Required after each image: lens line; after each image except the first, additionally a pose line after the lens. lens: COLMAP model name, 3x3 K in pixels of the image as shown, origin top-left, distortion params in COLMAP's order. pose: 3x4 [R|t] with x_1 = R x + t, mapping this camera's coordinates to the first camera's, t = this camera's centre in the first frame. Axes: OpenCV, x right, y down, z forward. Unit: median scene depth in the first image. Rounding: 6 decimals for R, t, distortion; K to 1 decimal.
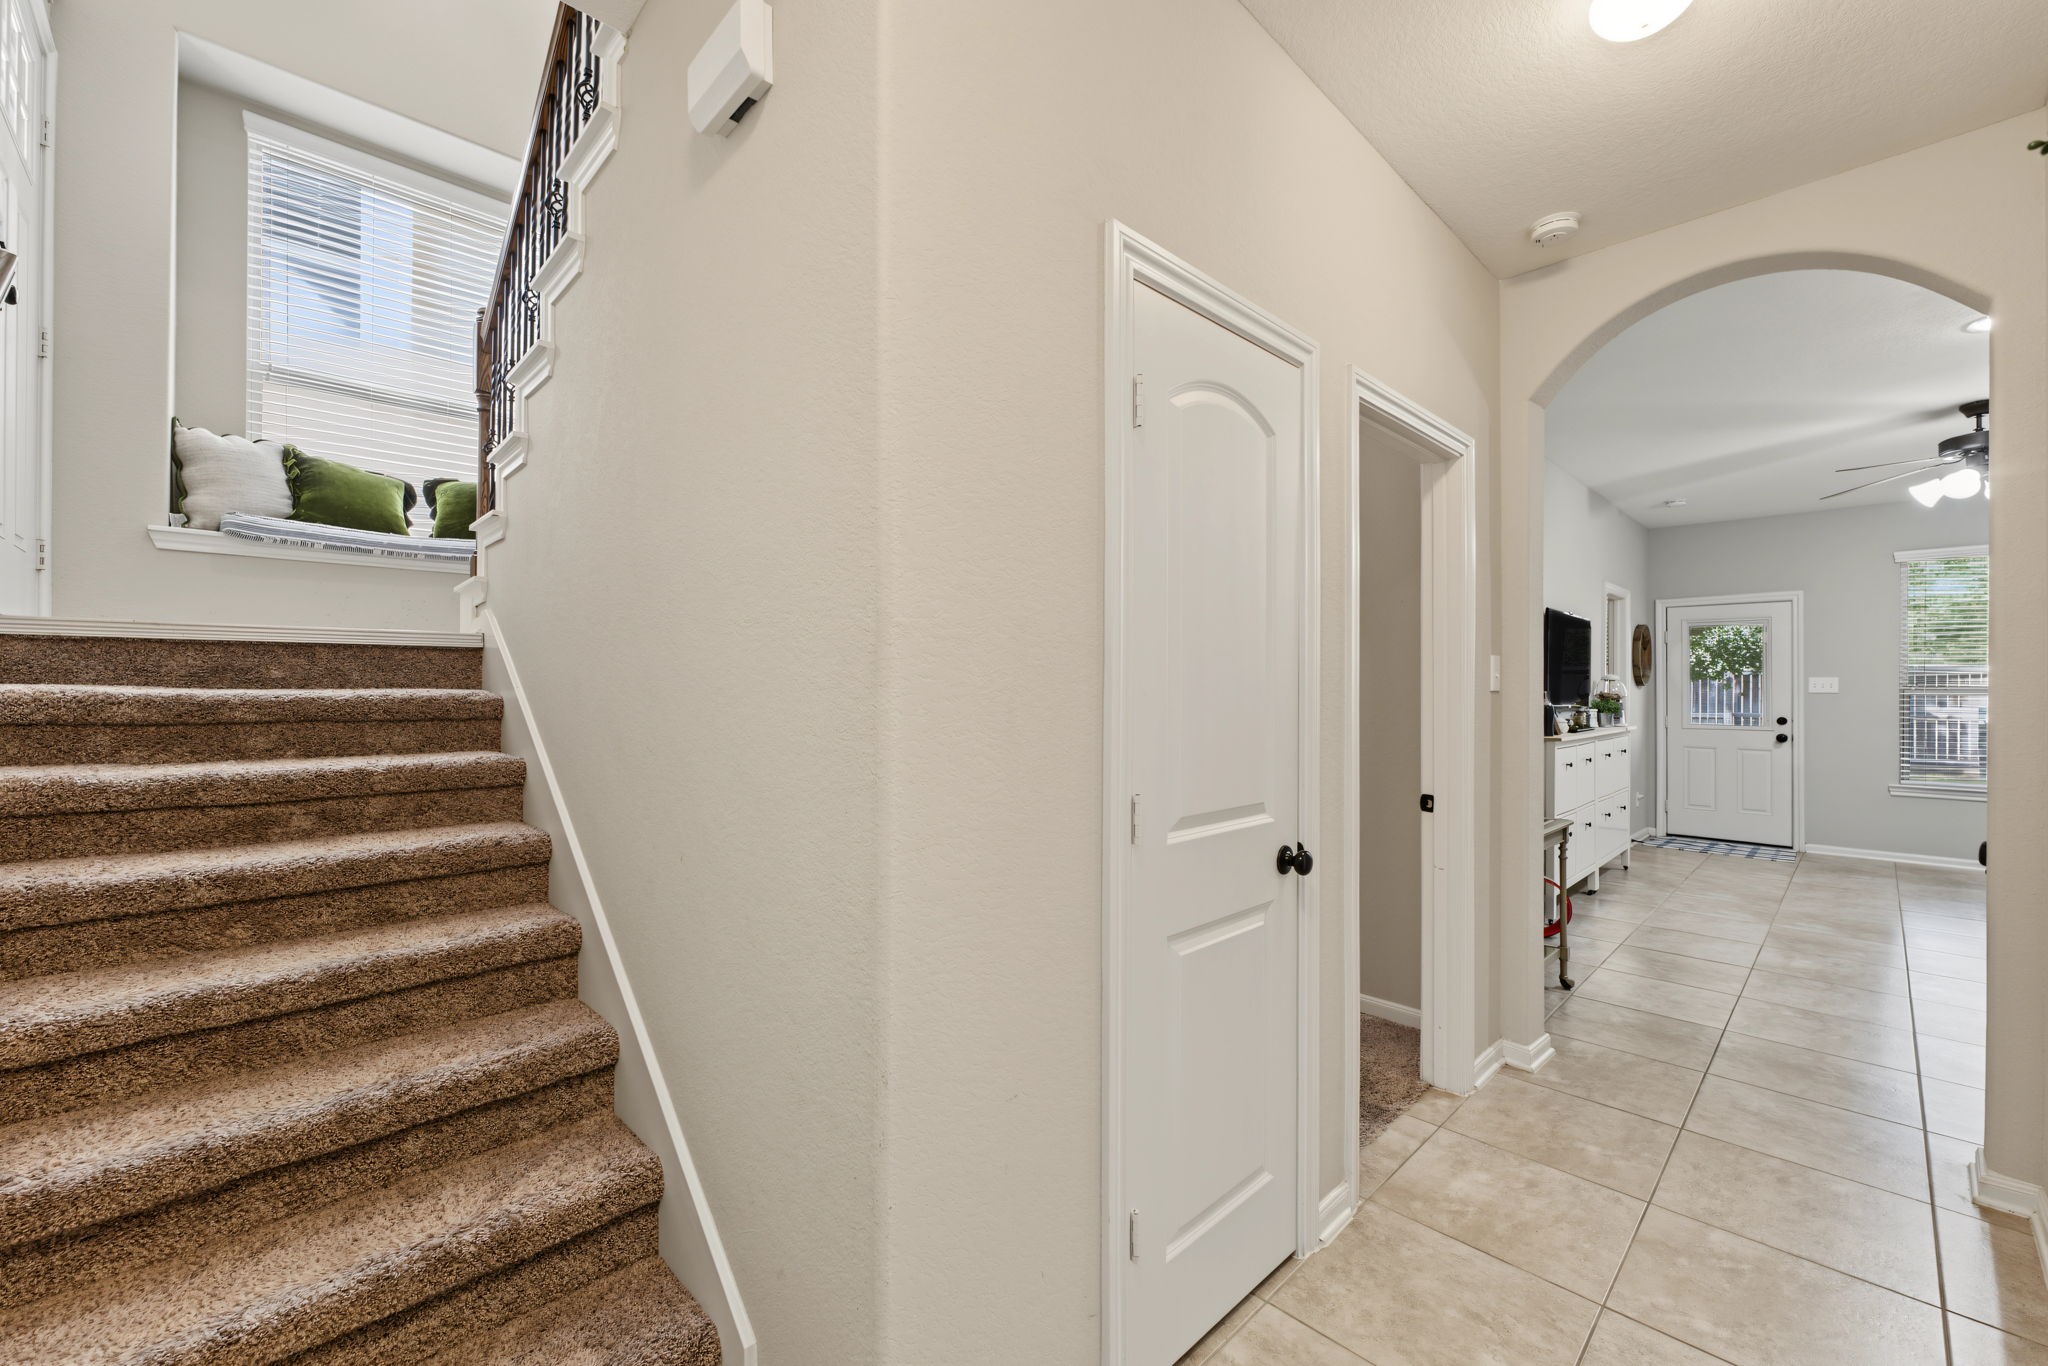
lens RADIAL K [[822.9, 0, 1021.9], [0, 822.9, 687.8], [0, 0, 1]] dist [-0.002408, -0.000210]
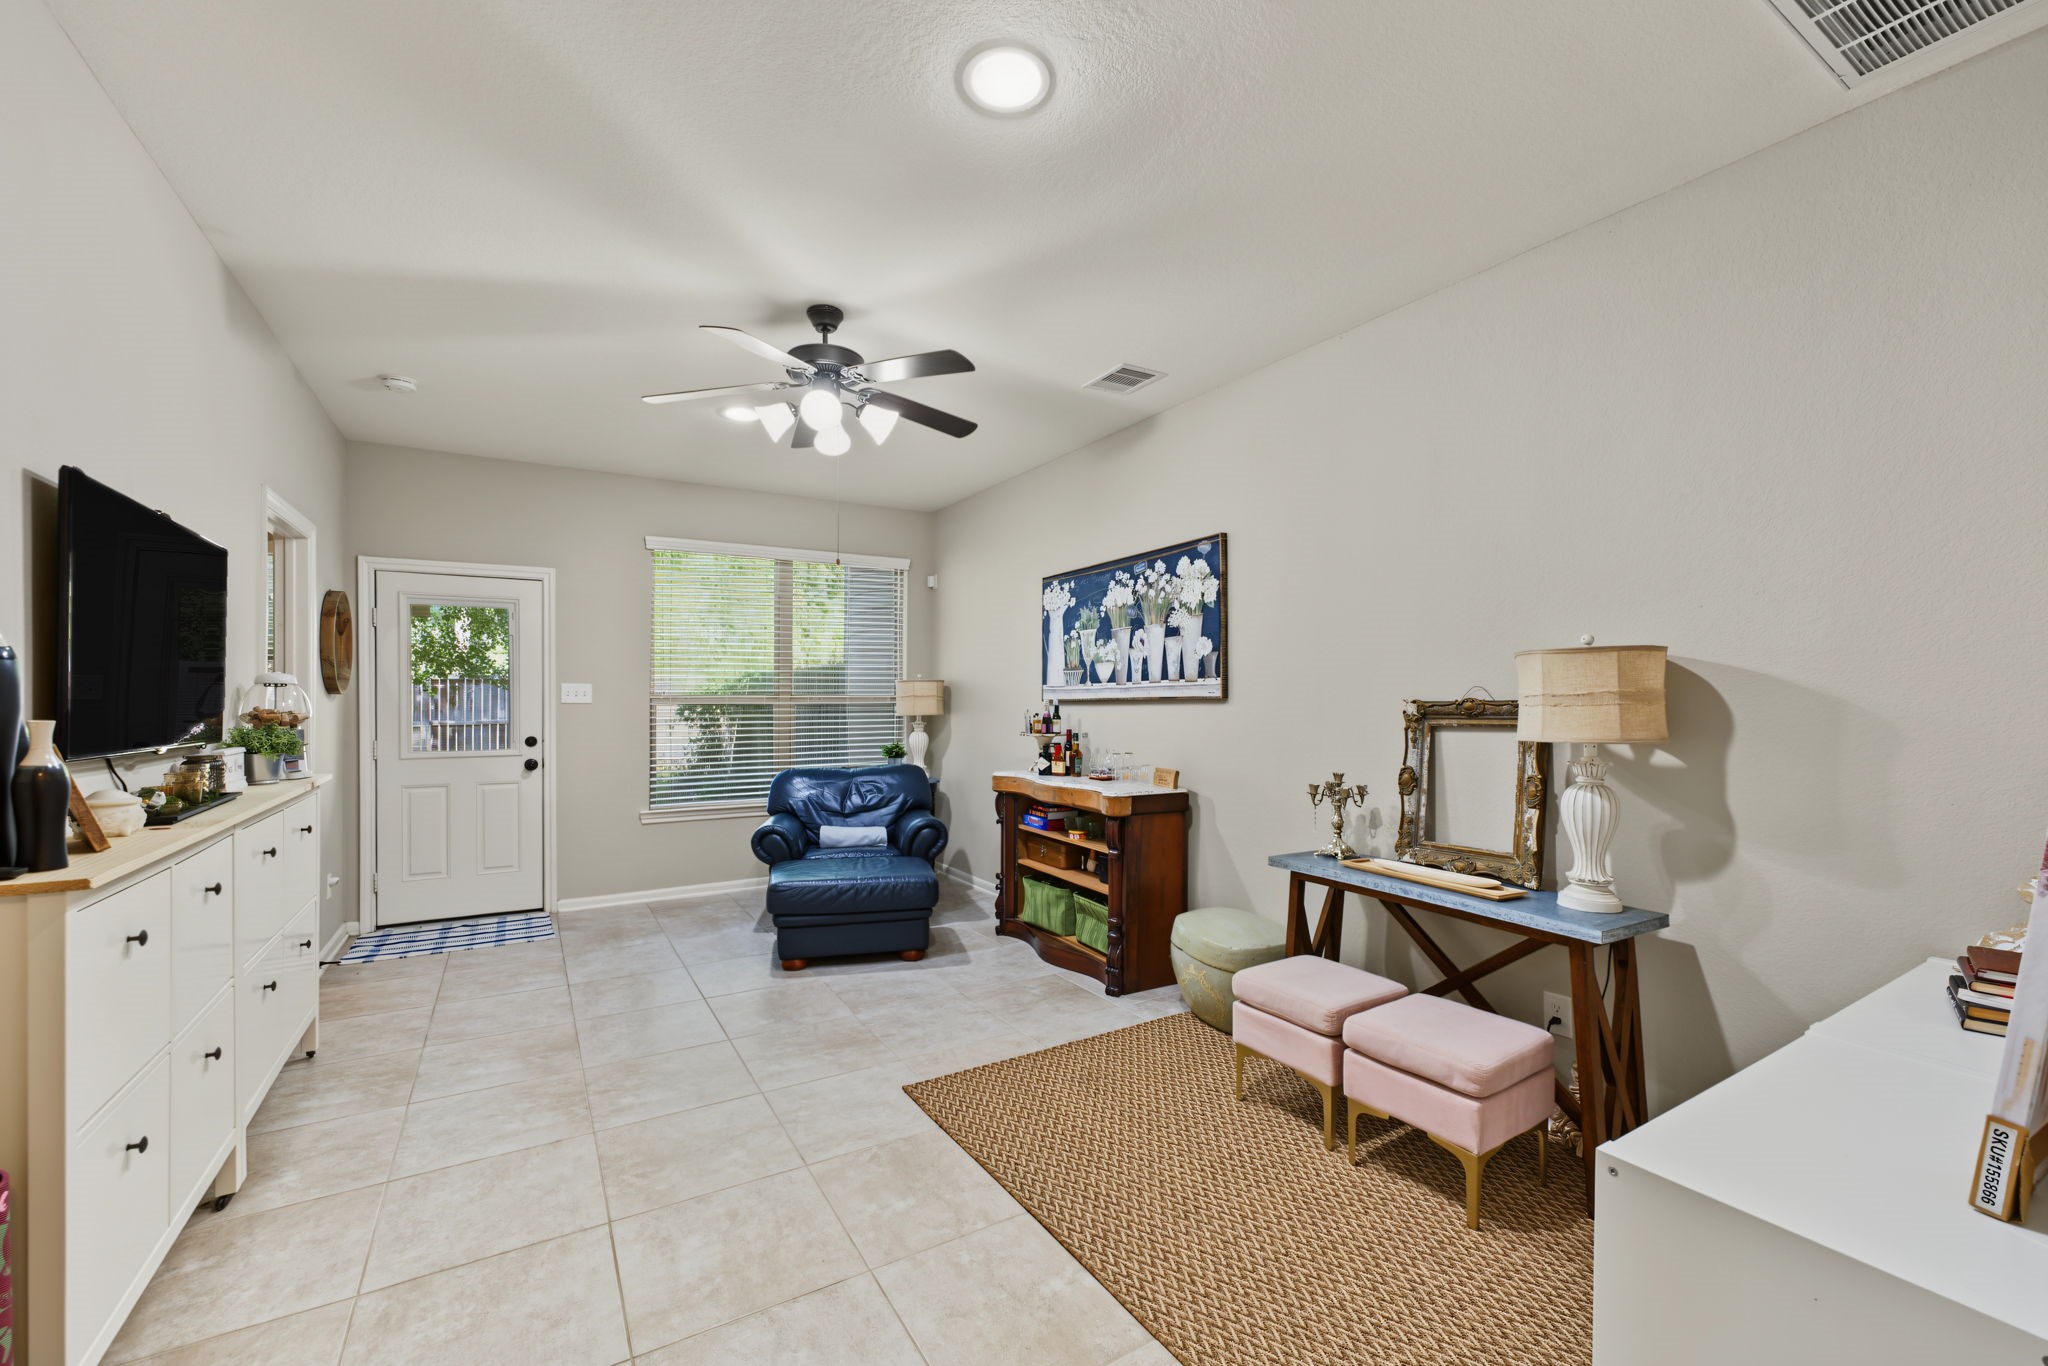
lens RADIAL K [[822.9, 0, 1018.6], [0, 822.9, 697.3], [0, 0, 1]] dist [-0.002408, -0.000210]
pose [[0.217302, -0.004872, 0.976092, 0.303530], [-0.002752, 0.999981, 0.005604, -0.005010], [-0.976101, -0.003904, 0.217284, 0.419016]]
